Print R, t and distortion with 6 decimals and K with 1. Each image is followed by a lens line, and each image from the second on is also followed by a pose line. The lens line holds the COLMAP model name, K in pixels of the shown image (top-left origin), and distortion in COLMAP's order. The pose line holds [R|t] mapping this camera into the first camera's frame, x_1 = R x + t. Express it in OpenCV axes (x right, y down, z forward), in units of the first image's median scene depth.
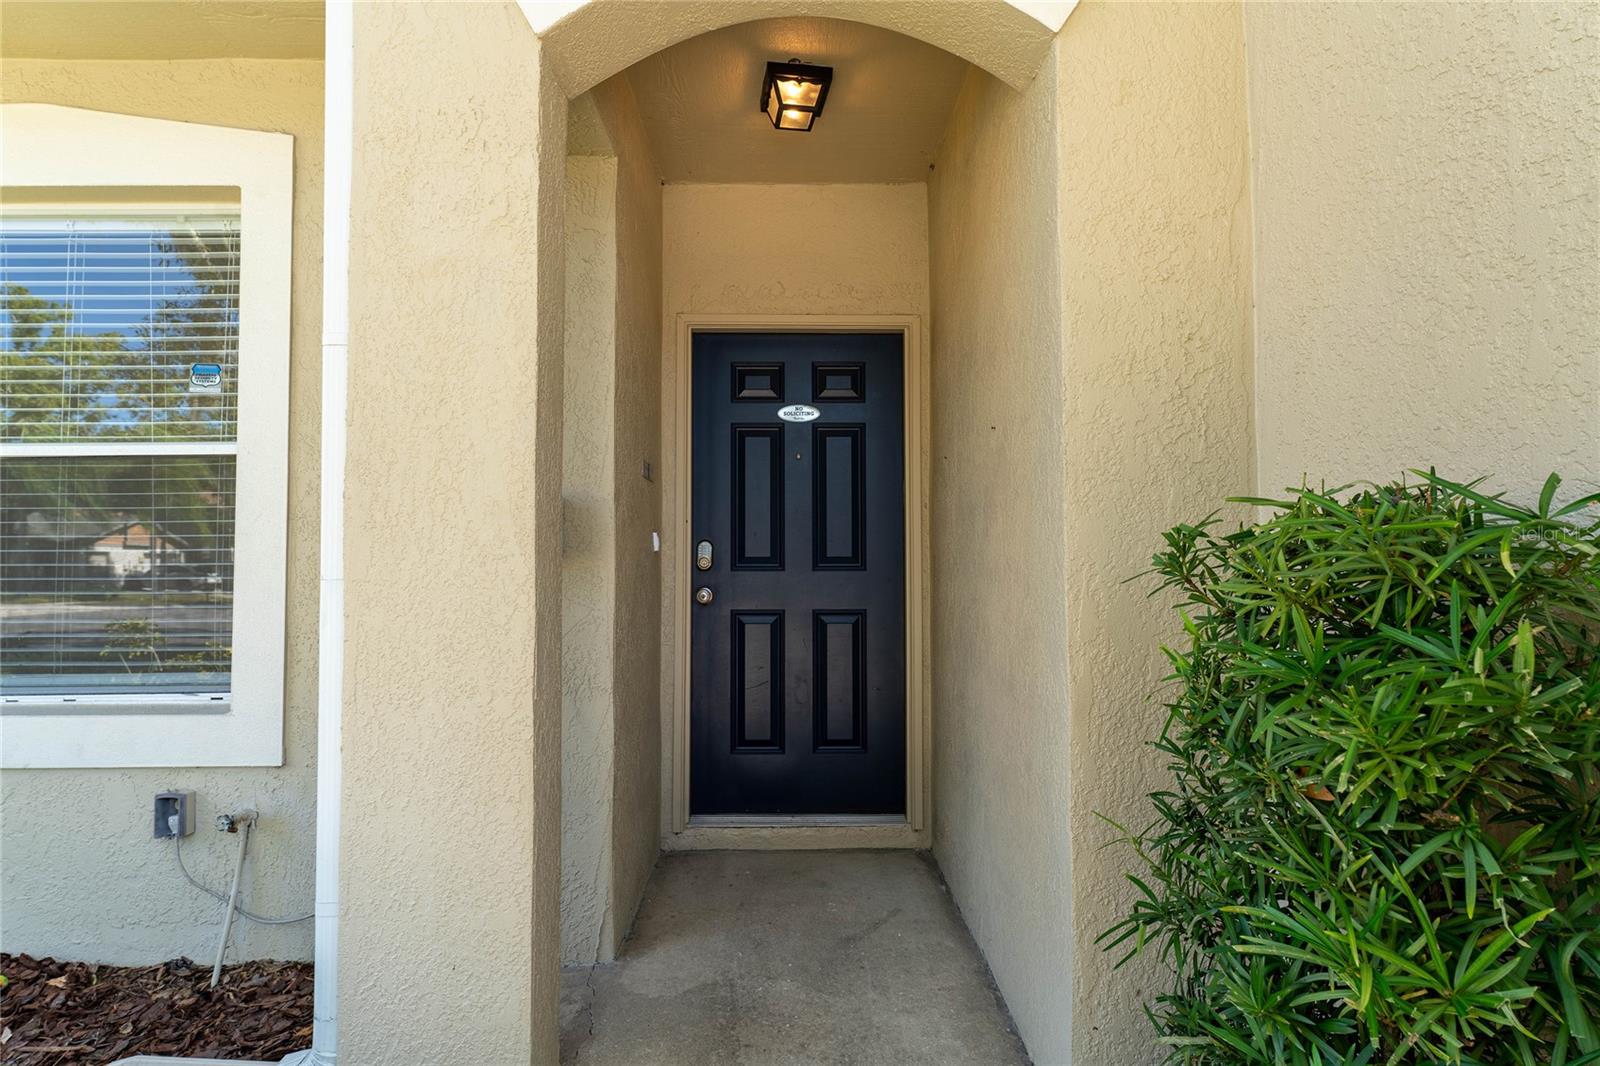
lens RADIAL K [[799.2, 0, 799.0], [0, 799.2, 536.4], [0, 0, 1]] dist [0.003469, 0.001647]
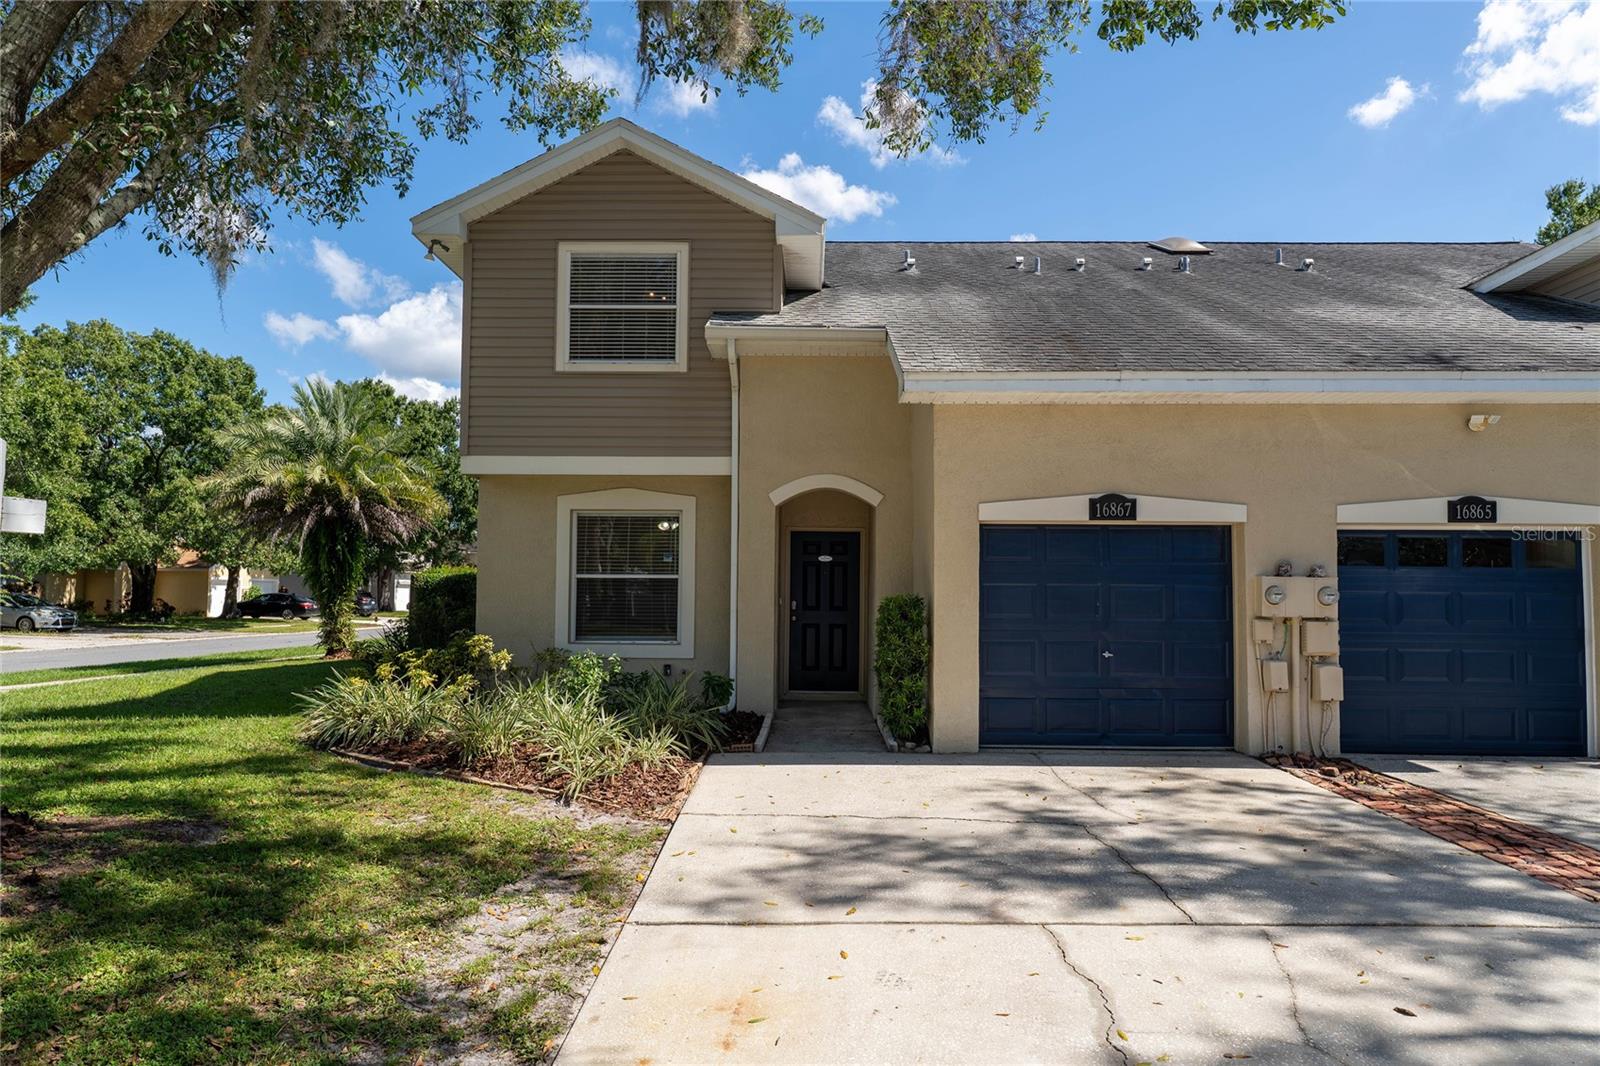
lens RADIAL K [[964.3, 0, 801.9], [0, 964.3, 533.5], [0, 0, 1]] dist [-0.001687, -0.000068]
pose [[0.999717, 0.012646, -0.020159, -0.016823], [-0.013447, 0.999105, -0.040112, -0.102458], [0.019634, 0.040372, 0.998992, -2.676507]]
